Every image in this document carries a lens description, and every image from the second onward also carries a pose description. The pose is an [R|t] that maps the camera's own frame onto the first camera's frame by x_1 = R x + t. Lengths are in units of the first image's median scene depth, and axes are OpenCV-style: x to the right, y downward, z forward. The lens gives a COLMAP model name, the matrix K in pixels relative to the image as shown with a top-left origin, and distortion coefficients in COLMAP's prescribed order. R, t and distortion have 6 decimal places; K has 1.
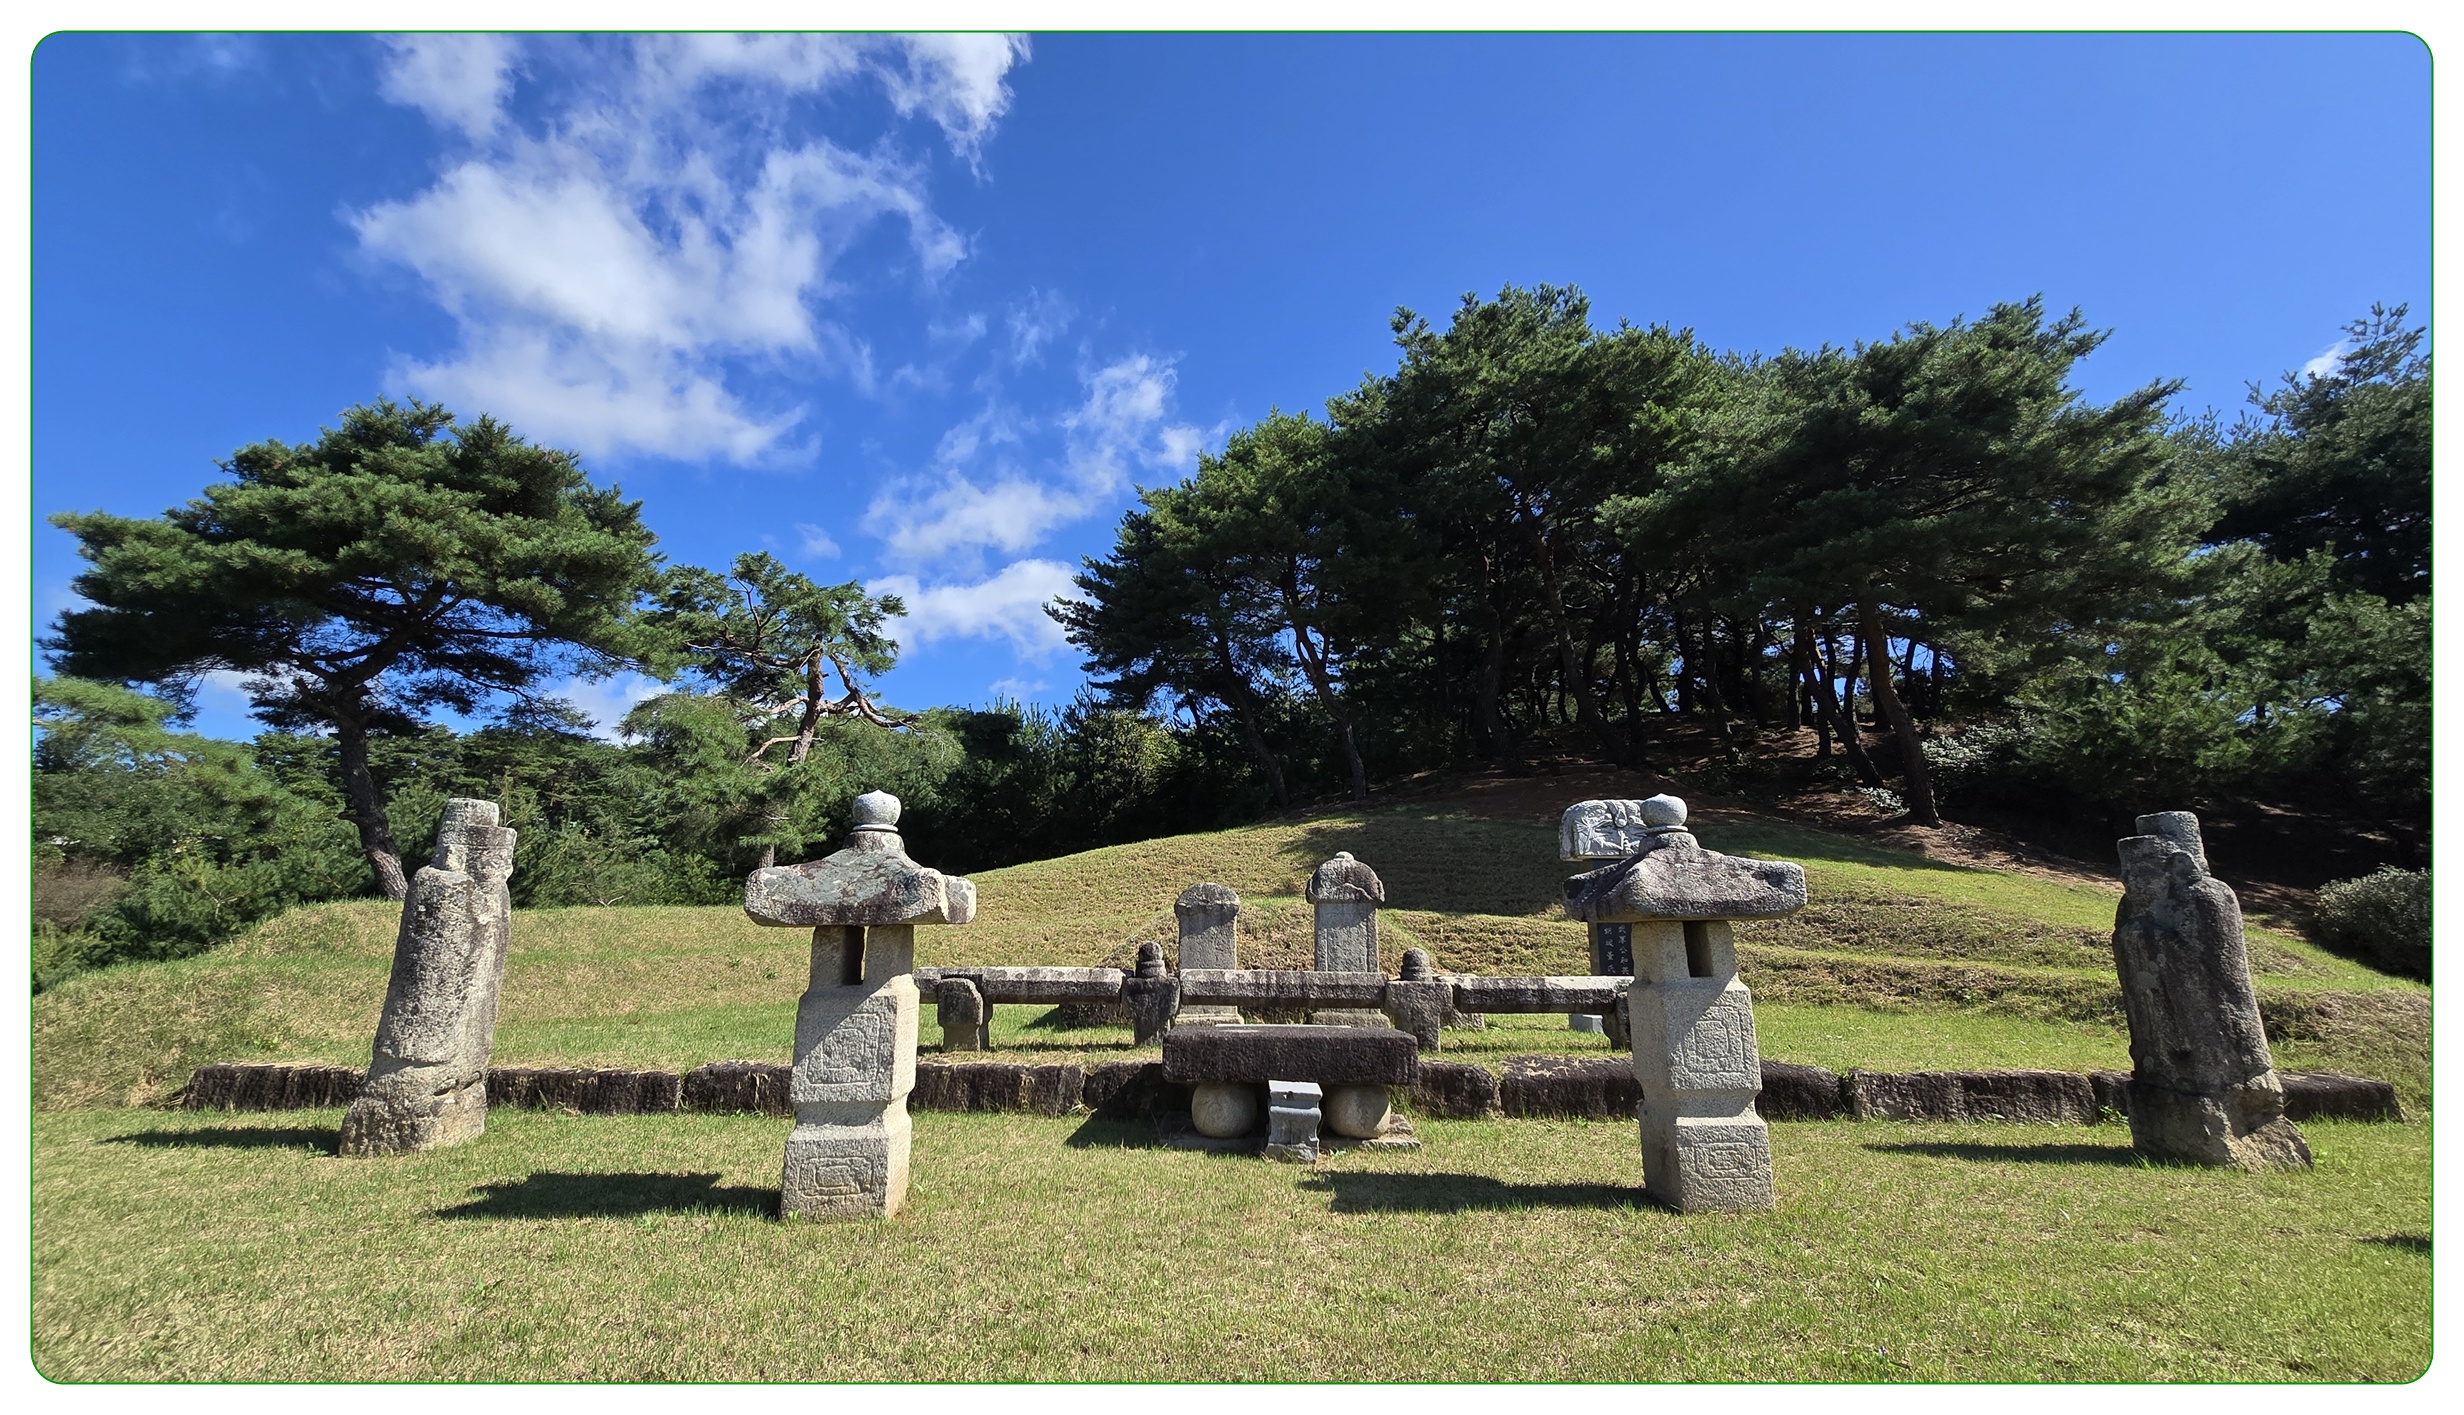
lens RADIAL K [[987.9, 0, 1227.2], [0, 987.9, 711.0], [0, 0, 1]] dist [-0.002225, -0.000510]
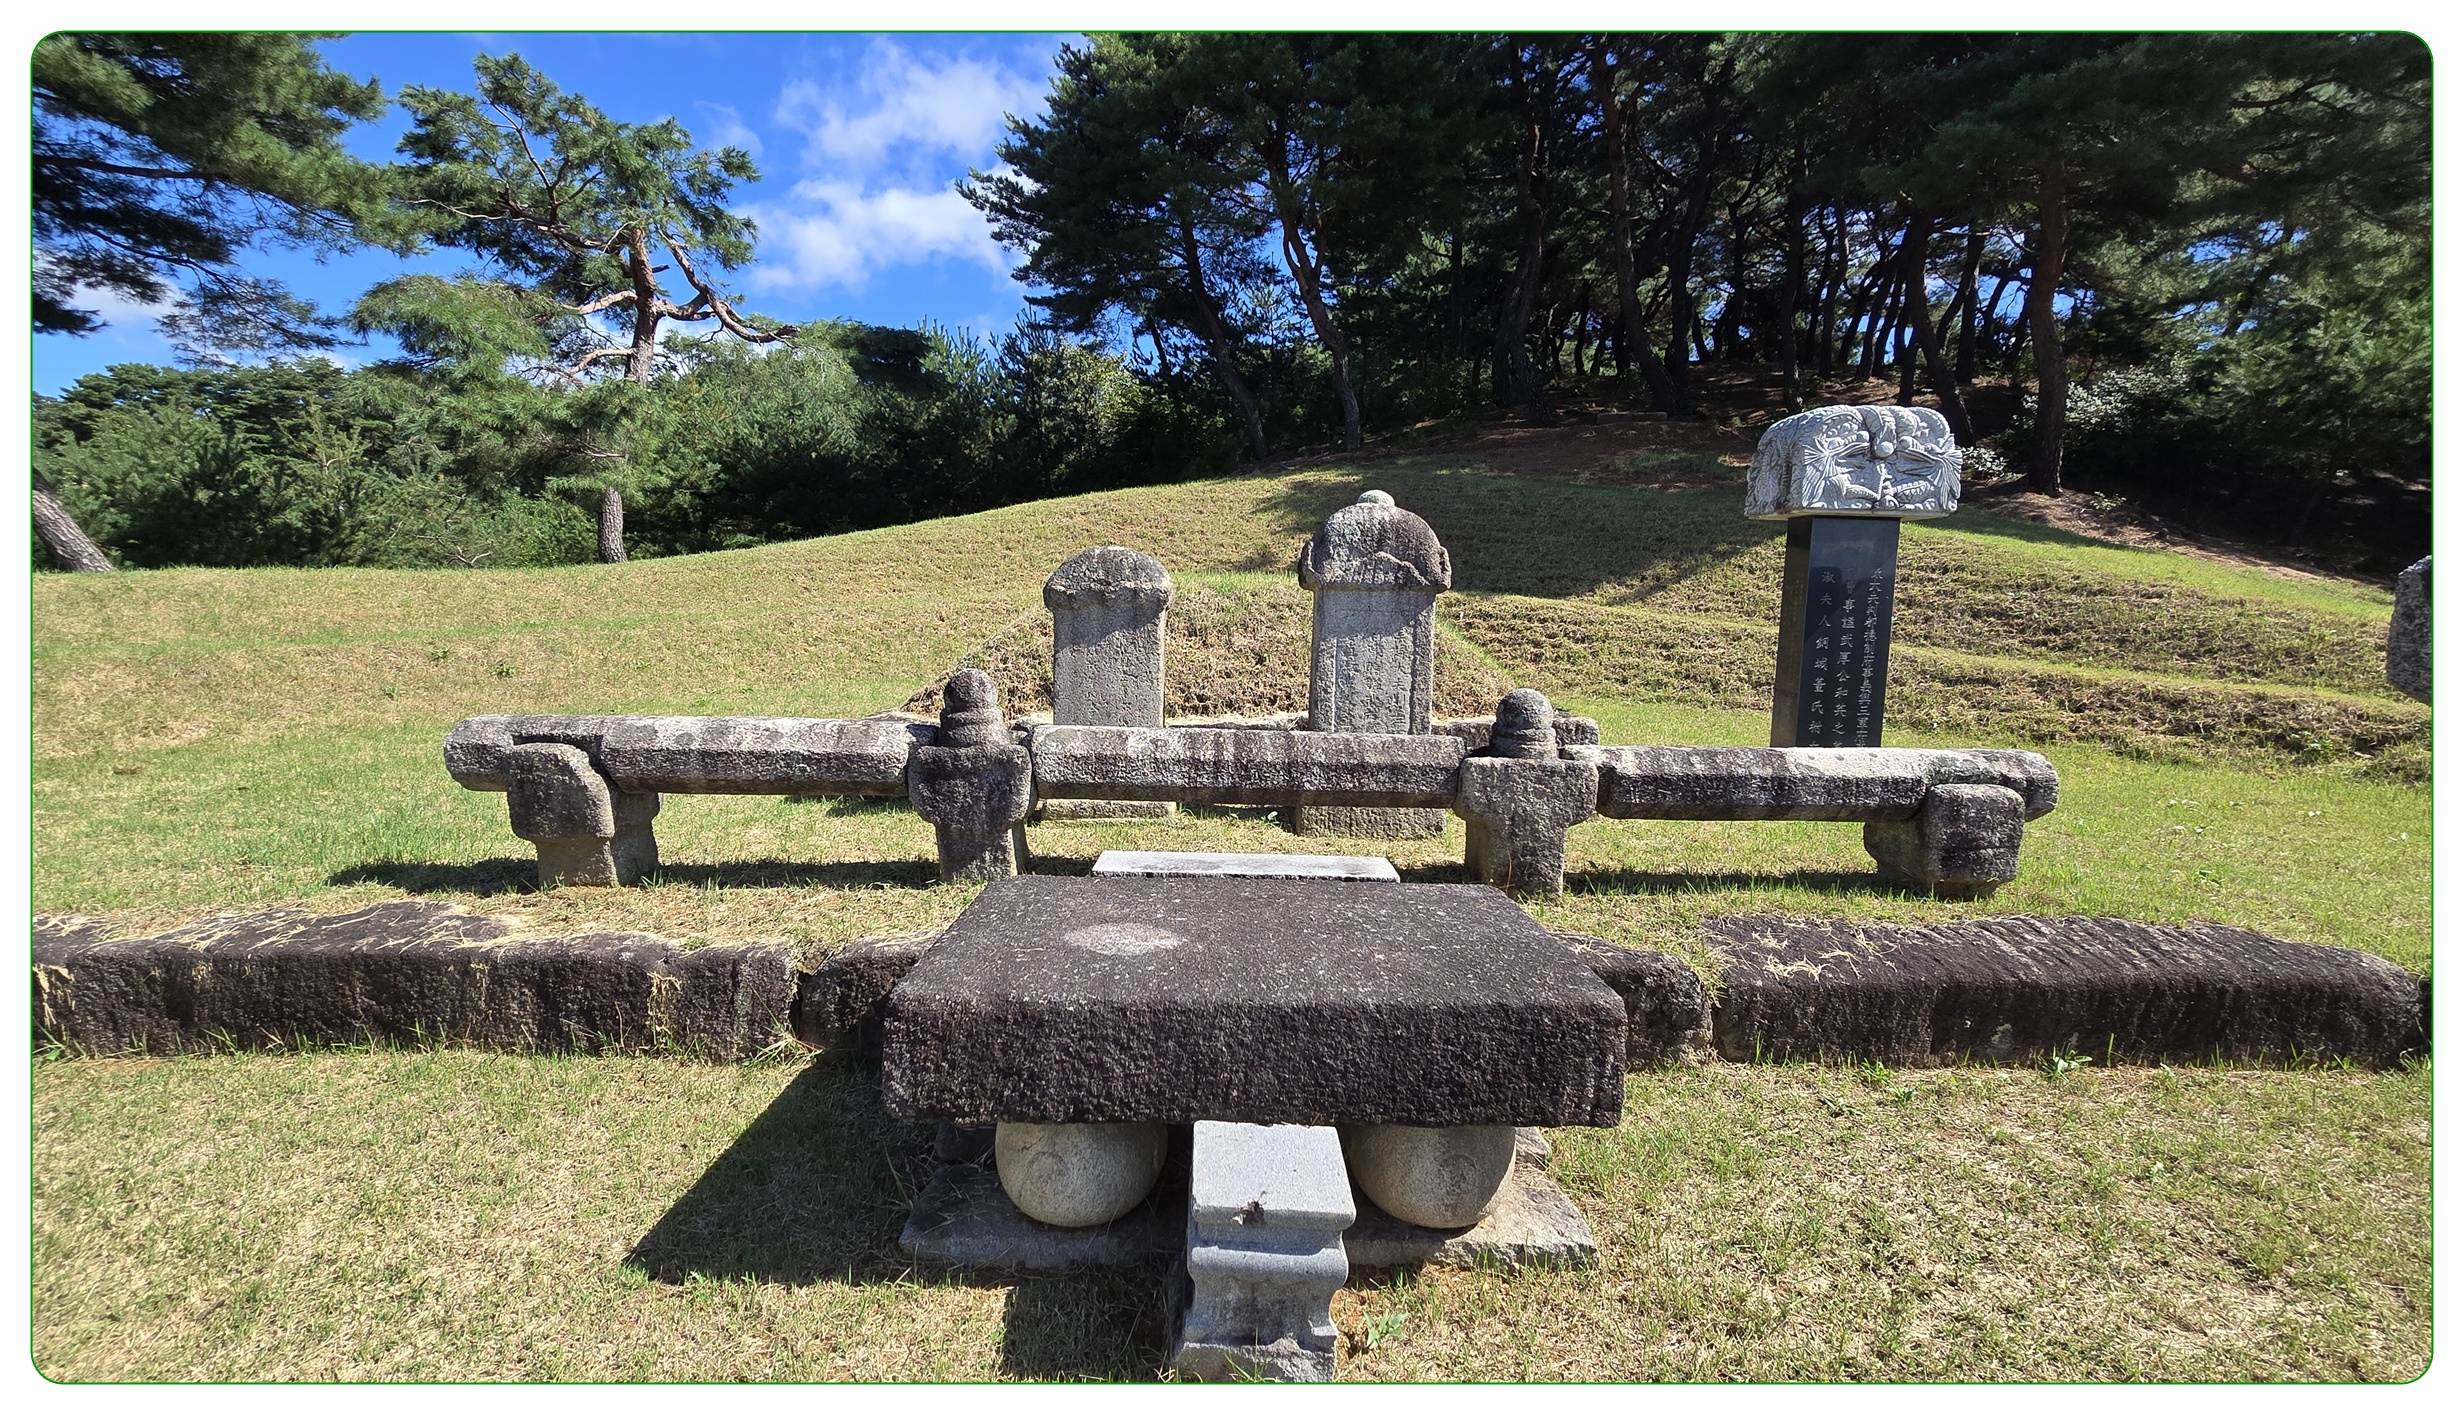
lens RADIAL K [[987.9, 0, 1228.9], [0, 987.9, 712.3], [0, 0, 1]] dist [-0.002225, -0.000510]
pose [[0.999501, 0.011950, 0.029254, 0.012193], [-0.020924, 0.944011, 0.329251, 0.036369], [-0.023681, -0.329698, 0.943789, 0.208042]]
